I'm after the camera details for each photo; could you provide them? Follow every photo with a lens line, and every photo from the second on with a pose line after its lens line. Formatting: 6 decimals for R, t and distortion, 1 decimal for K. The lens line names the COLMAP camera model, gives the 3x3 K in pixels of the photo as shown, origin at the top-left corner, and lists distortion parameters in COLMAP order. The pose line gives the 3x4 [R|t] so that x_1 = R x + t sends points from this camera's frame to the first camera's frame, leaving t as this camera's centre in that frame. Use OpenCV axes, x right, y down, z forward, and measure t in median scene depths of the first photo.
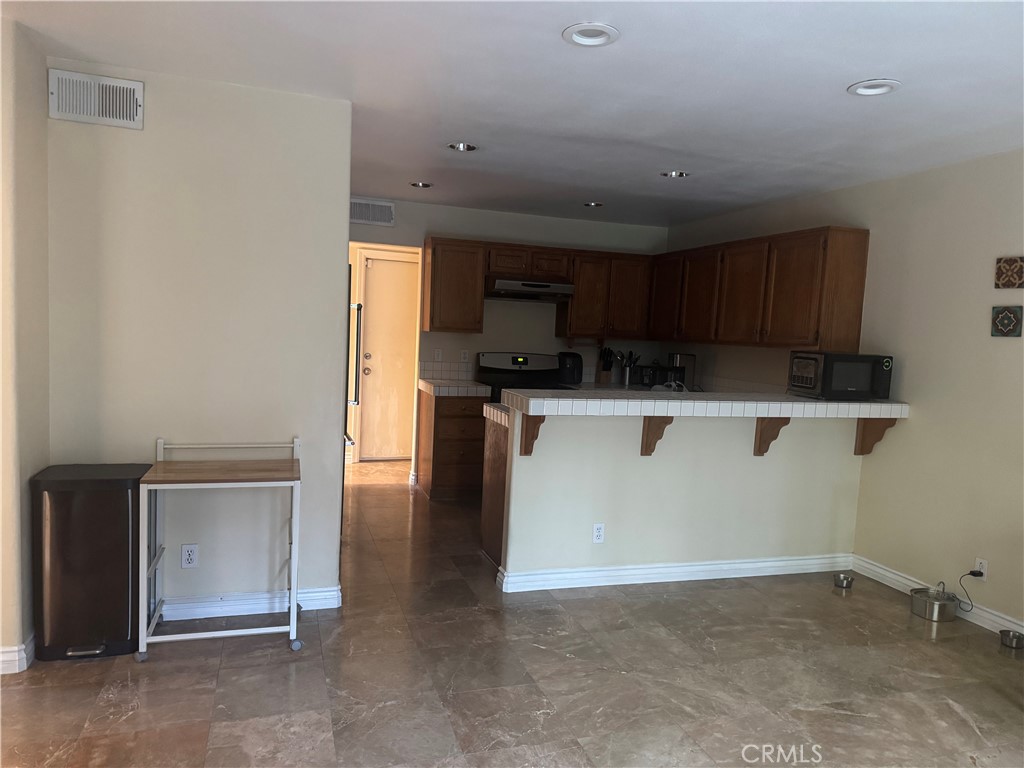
lens RADIAL K [[724.6, 0, 509.9], [0, 724.6, 389.5], [0, 0, 1]] dist [0.047321, -0.057858]
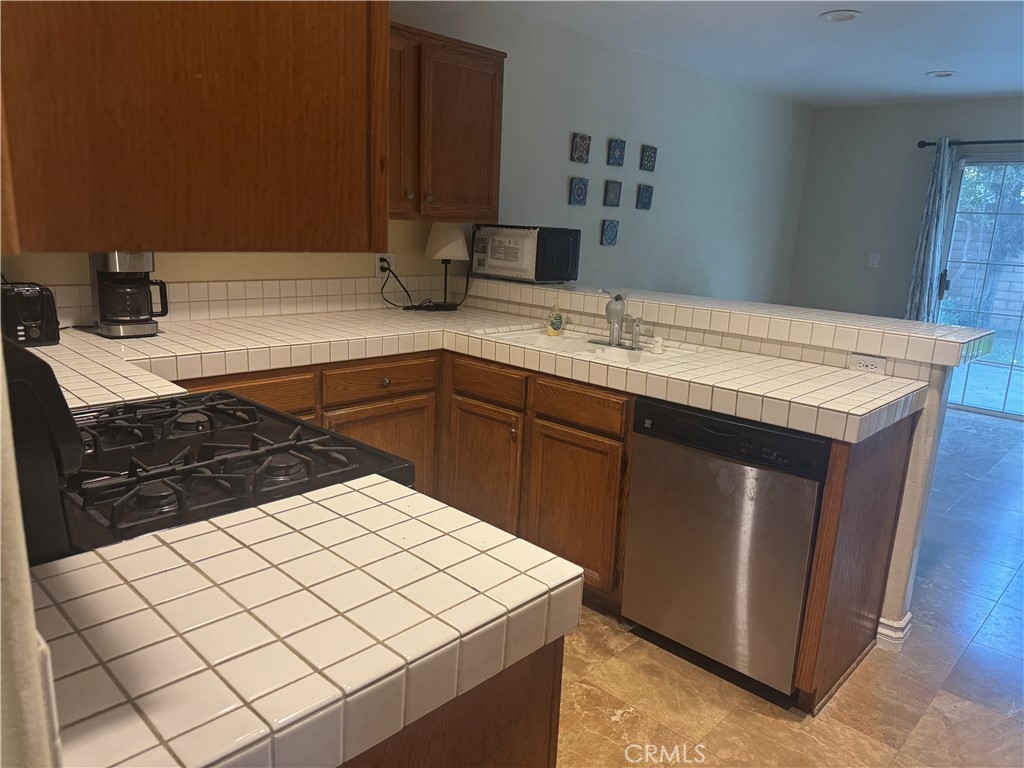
lens RADIAL K [[719.2, 0, 511.1], [0, 719.2, 391.7], [0, 0, 1]] dist [0.117843, -0.167097]
pose [[-0.465543, -0.275147, 0.841168, -0.377684], [0.011344, 0.948512, 0.316537, -0.164593], [-0.884953, 0.156904, -0.438452, 1.729680]]
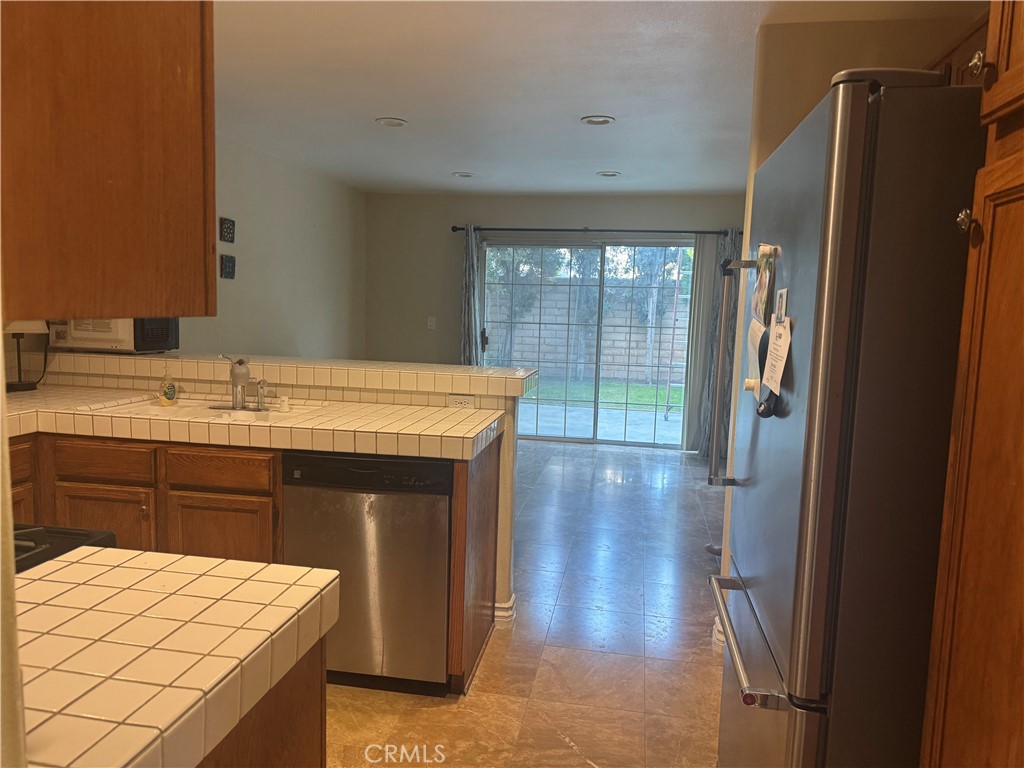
lens RADIAL K [[719.2, 0, 511.1], [0, 719.2, 391.7], [0, 0, 1]] dist [0.117843, -0.167097]
pose [[-0.877999, -0.133913, 0.459548, -0.391115], [-0.032012, 0.974347, 0.222765, -0.171738], [-0.477590, 0.180876, -0.859762, 1.835175]]
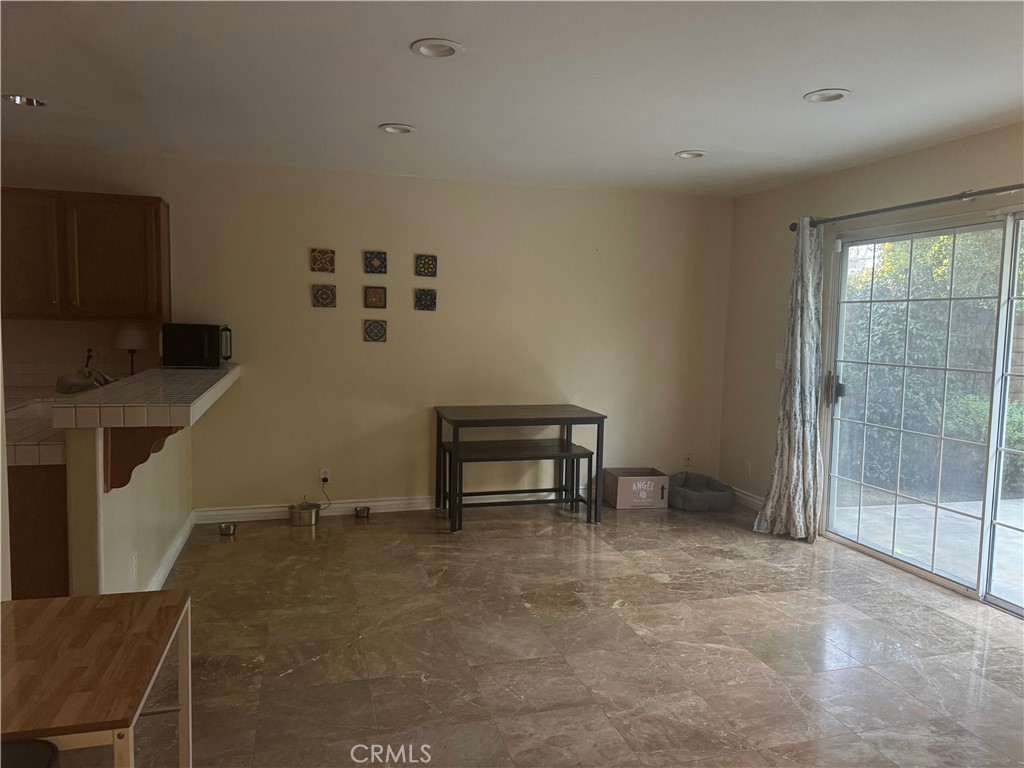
lens RADIAL K [[719.2, 0, 511.1], [0, 719.2, 391.7], [0, 0, 1]] dist [0.117843, -0.167097]
pose [[0.036544, -0.140732, 0.989373, -0.720577], [0.071740, 0.987849, 0.137866, -0.080658], [-0.996754, 0.065939, 0.046196, 0.614426]]
